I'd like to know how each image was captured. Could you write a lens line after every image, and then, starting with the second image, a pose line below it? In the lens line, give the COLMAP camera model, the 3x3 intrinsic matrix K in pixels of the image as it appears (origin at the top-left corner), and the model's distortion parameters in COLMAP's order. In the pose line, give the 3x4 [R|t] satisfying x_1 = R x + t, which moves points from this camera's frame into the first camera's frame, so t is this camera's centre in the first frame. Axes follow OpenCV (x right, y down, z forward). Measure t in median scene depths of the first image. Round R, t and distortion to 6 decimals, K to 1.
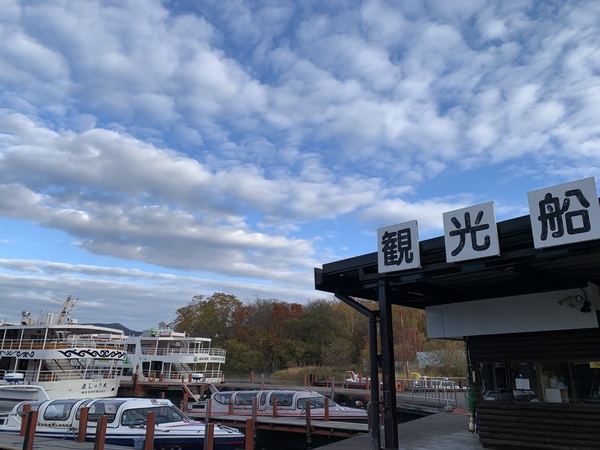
lens RADIAL K [[464.0, 0, 300.0], [0, 464.0, 225.0], [0, 0, 1]] dist [0.033010, 0.001555]
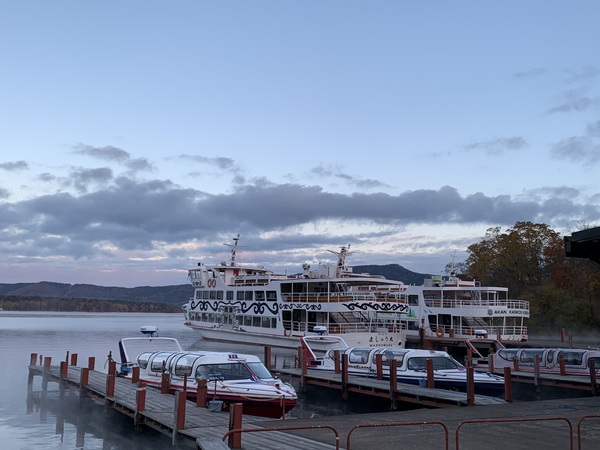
lens RADIAL K [[659.4, 0, 297.3], [0, 659.4, 223.9], [0, 0, 1]] dist [0.159044, -0.302823]
pose [[0.870726, -0.068272, -0.487006, 0.090048], [0.141827, 0.983100, 0.115756, -0.071042], [0.470872, -0.169863, 0.865694, -0.216638]]
